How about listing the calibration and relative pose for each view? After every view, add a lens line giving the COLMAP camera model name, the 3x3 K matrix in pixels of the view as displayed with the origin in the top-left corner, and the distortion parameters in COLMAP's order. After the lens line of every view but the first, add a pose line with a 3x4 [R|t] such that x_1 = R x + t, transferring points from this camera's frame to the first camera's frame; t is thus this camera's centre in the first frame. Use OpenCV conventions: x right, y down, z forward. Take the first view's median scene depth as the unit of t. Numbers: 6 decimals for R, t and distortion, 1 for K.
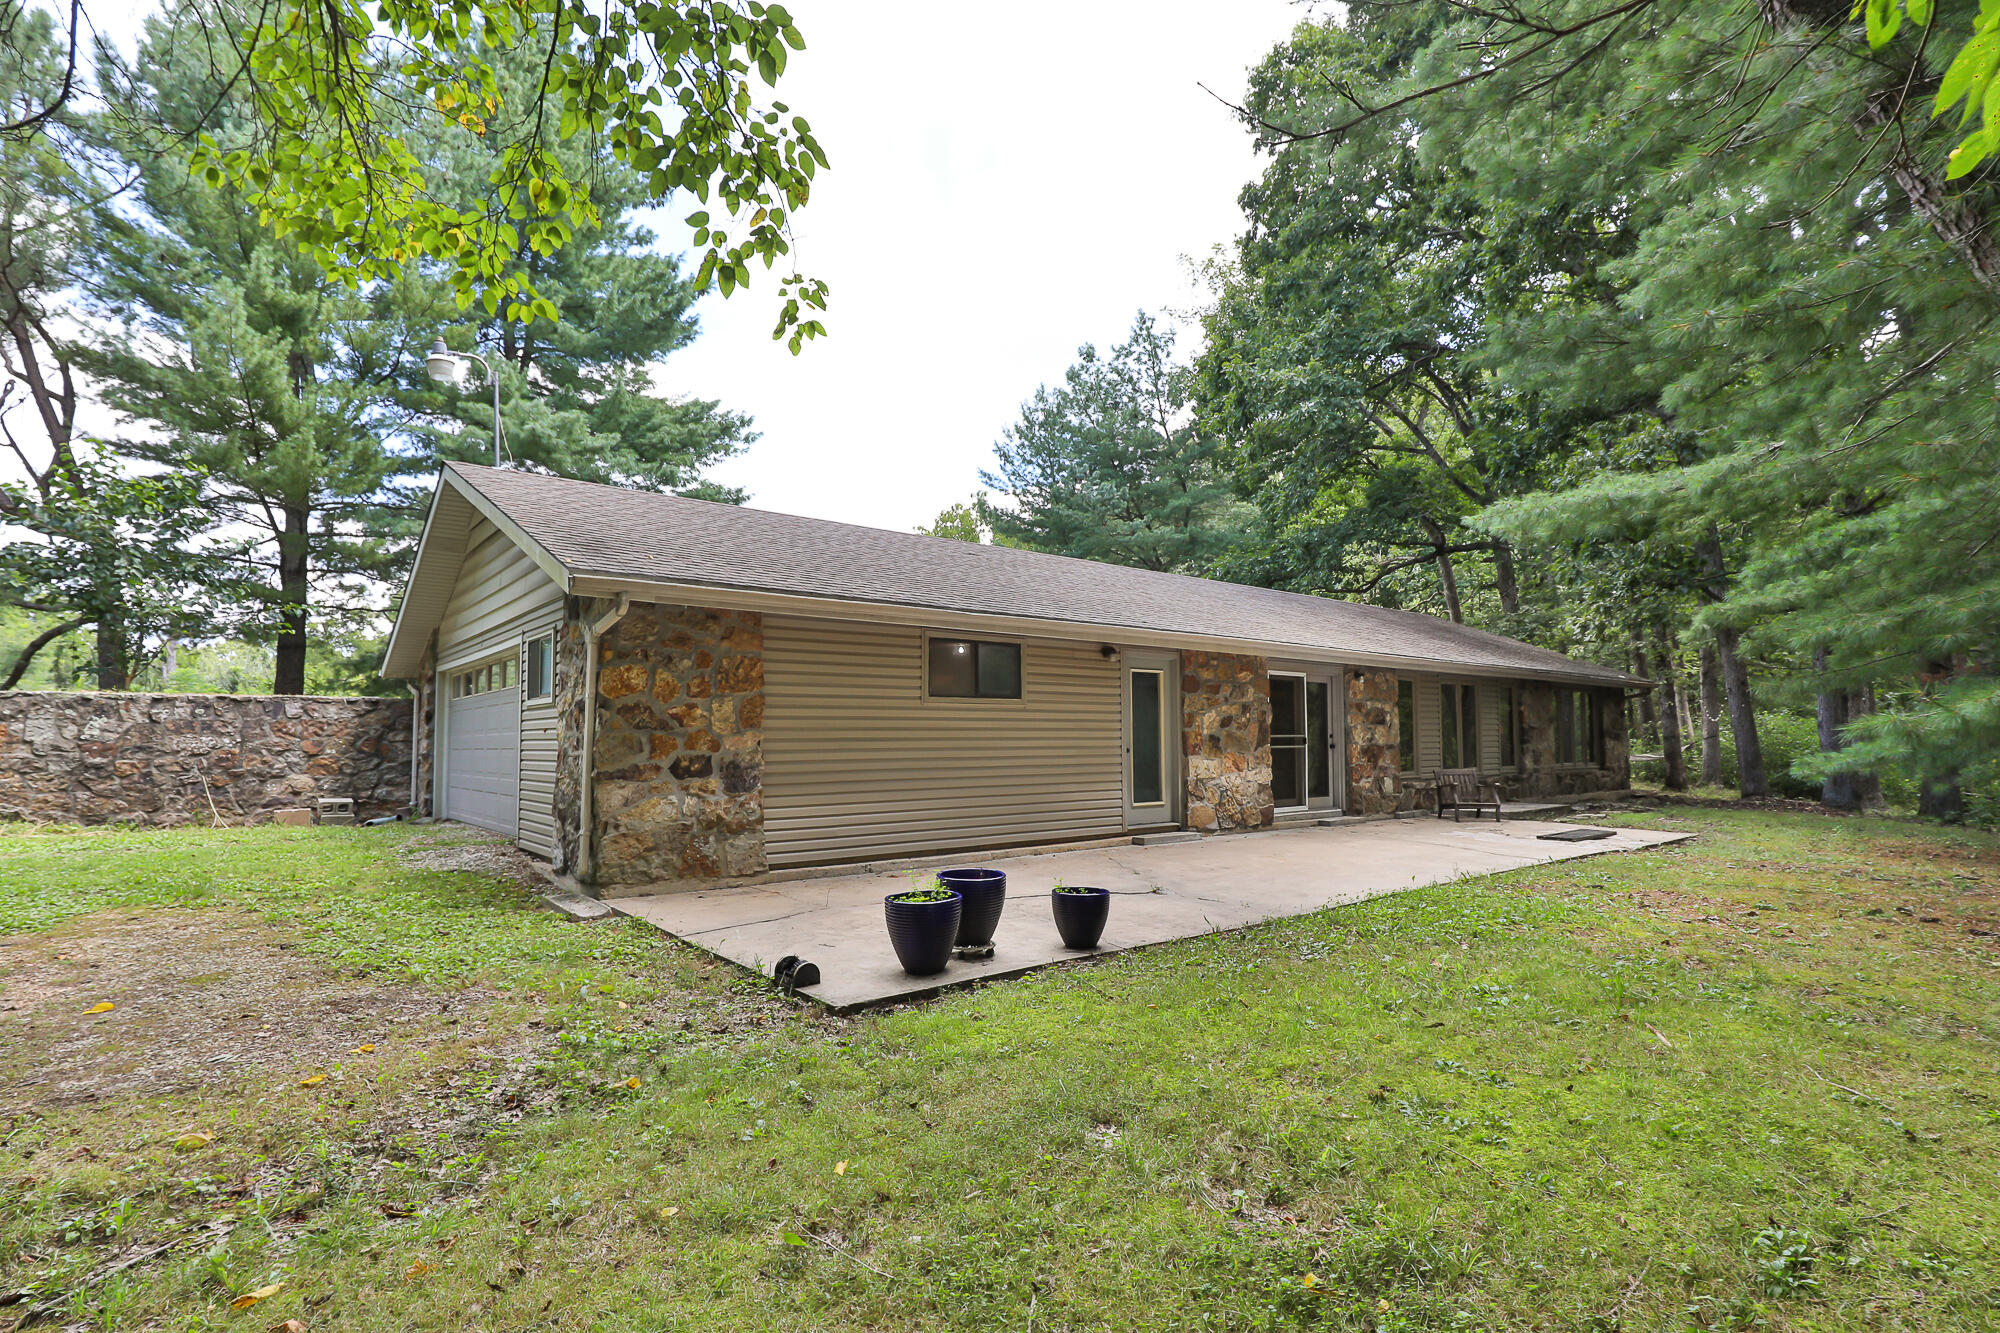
lens RADIAL K [[938.6, 0, 1002.8], [0, 938.6, 659.0], [0, 0, 1]] dist [-0.017513, 0.000261]
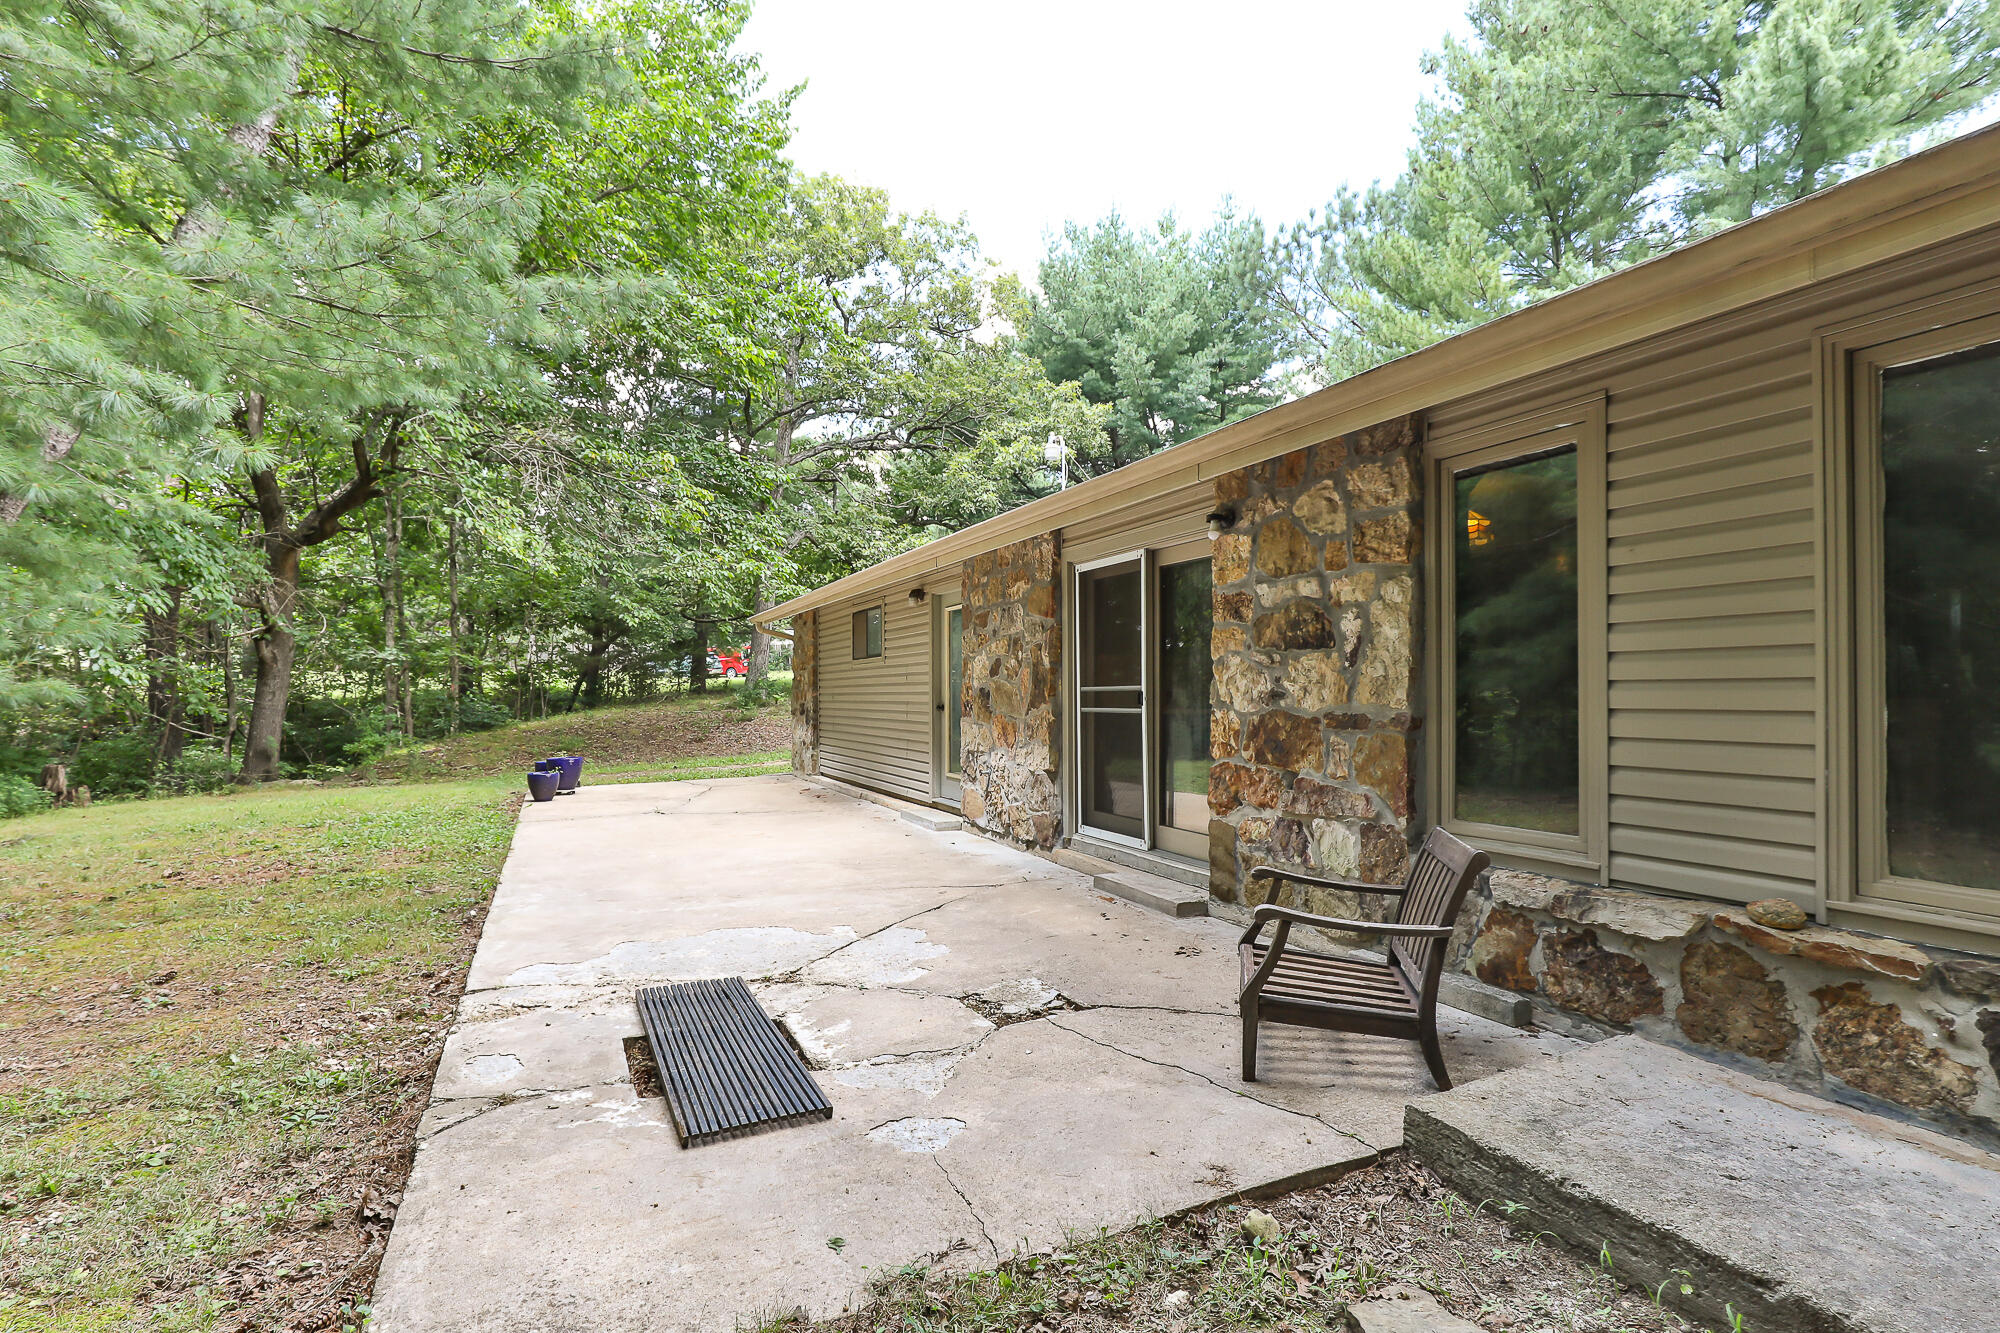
lens RADIAL K [[938.6, 0, 1002.8], [0, 938.6, 659.0], [0, 0, 1]] dist [-0.017513, 0.000261]
pose [[-0.234130, -0.029039, -0.971771, 0.781063], [0.092910, 0.994311, -0.052098, 0.085648], [0.967756, -0.102485, -0.230100, 1.040351]]
